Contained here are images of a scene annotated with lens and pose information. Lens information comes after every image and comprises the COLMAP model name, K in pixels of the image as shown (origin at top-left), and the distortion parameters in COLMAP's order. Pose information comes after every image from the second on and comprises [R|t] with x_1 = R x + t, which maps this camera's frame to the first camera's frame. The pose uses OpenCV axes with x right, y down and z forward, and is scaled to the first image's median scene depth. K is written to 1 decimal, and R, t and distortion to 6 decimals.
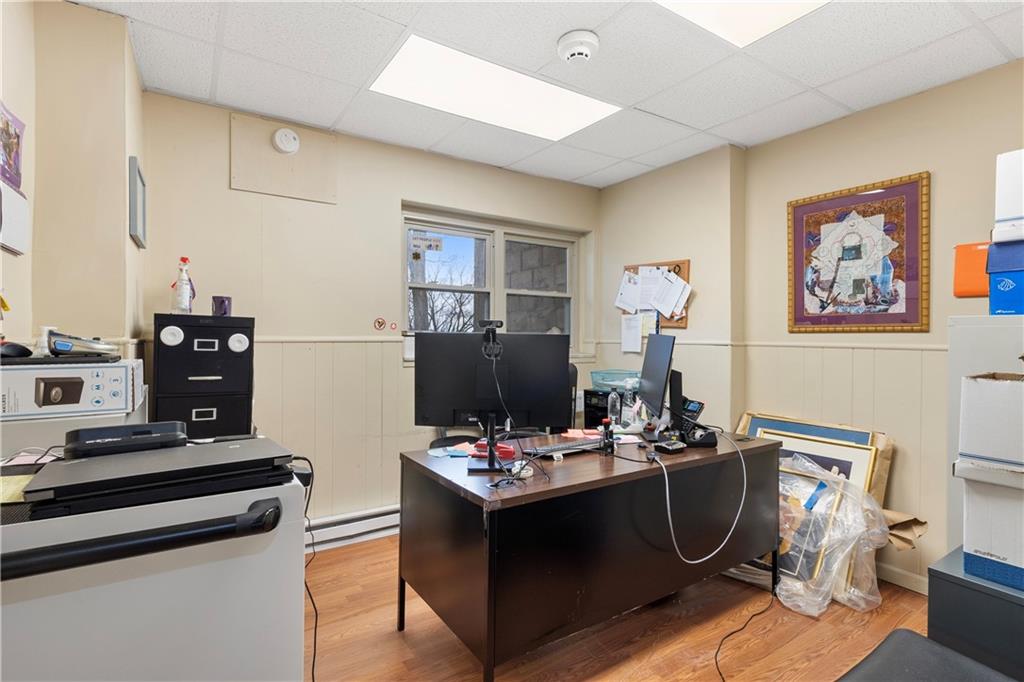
lens RADIAL K [[494.3, 0, 511.2], [0, 494.3, 339.8], [0, 0, 1]] dist [-0.001236, -0.000119]
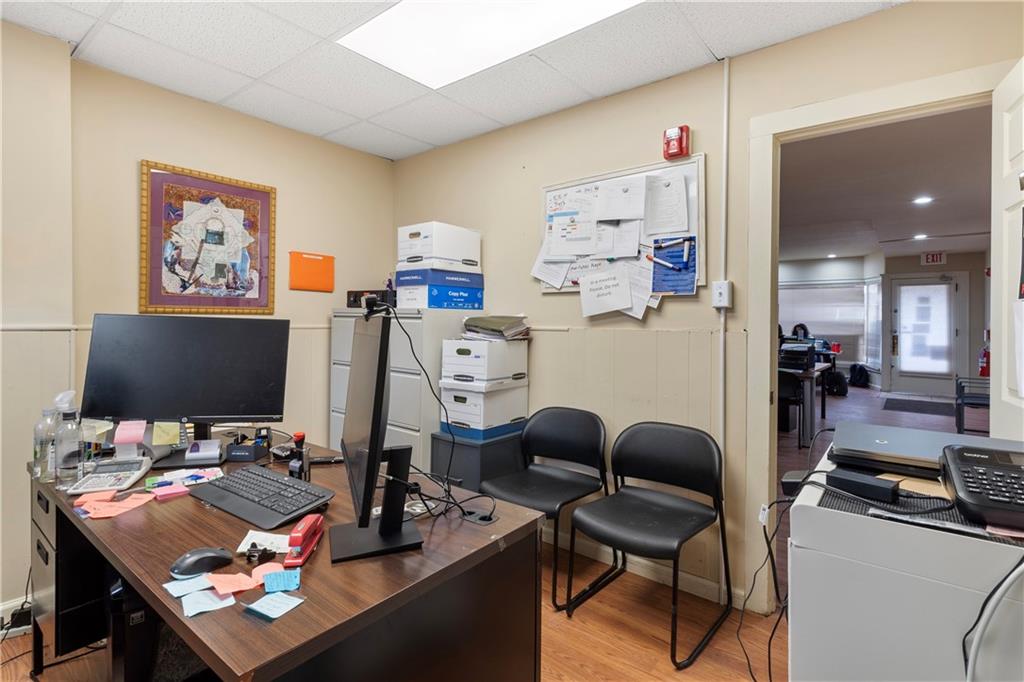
lens RADIAL K [[494.3, 0, 528.6], [0, 494.3, 319.2], [0, 0, 1]] dist [-0.001236, -0.000119]
pose [[-0.320404, -0.004619, 0.947270, -0.497203], [-0.001899, 0.999989, 0.004234, -0.009575], [-0.947279, -0.000442, -0.320409, 0.694356]]
